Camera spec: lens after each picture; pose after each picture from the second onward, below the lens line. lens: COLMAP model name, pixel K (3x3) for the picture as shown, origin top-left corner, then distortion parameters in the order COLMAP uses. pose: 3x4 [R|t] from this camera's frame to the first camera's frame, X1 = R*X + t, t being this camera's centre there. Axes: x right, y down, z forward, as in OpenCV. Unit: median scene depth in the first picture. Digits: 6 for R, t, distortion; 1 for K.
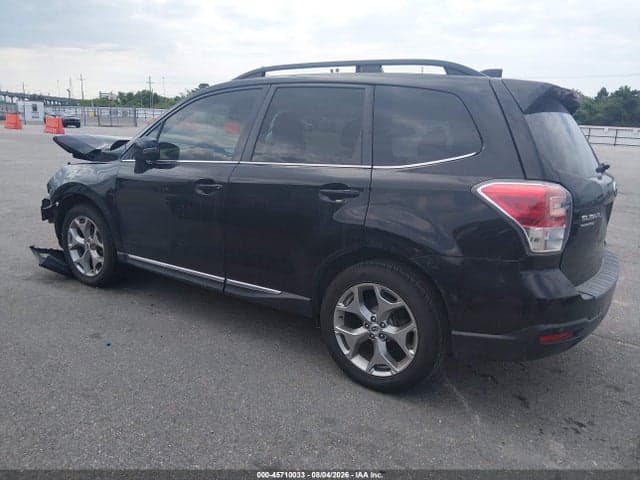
lens RADIAL K [[476.0, 0, 324.1], [0, 476.0, 241.9], [0, 0, 1]] dist [0.100431, -0.155158]
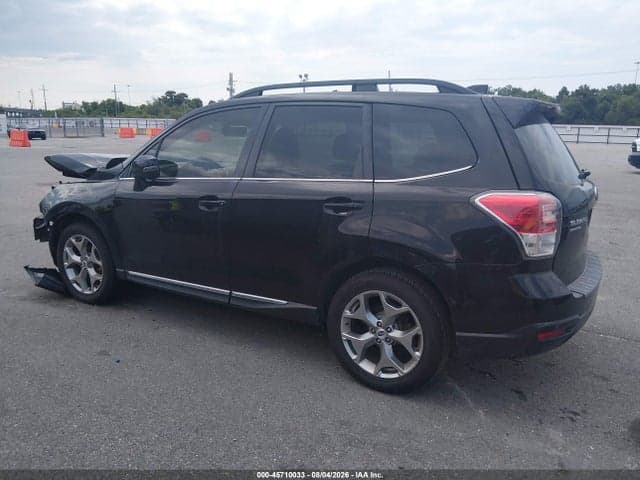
lens RADIAL K [[476.0, 0, 324.1], [0, 476.0, 241.9], [0, 0, 1]] dist [0.100431, -0.155158]
pose [[0.997840, -0.037644, 0.053830, -0.066083], [0.038111, 0.999244, -0.007673, -0.016253], [-0.053500, 0.009708, 0.998521, -0.047365]]
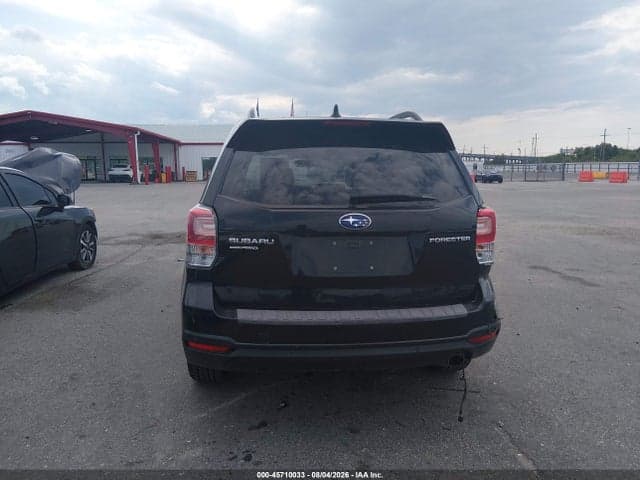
lens RADIAL K [[476.0, 0, 324.1], [0, 476.0, 241.9], [0, 0, 1]] dist [0.100431, -0.155158]
pose [[0.646582, 0.074251, -0.759222, 1.202908], [-0.158359, 0.986636, -0.038373, -0.026096], [0.746226, 0.145042, 0.649700, 0.396004]]
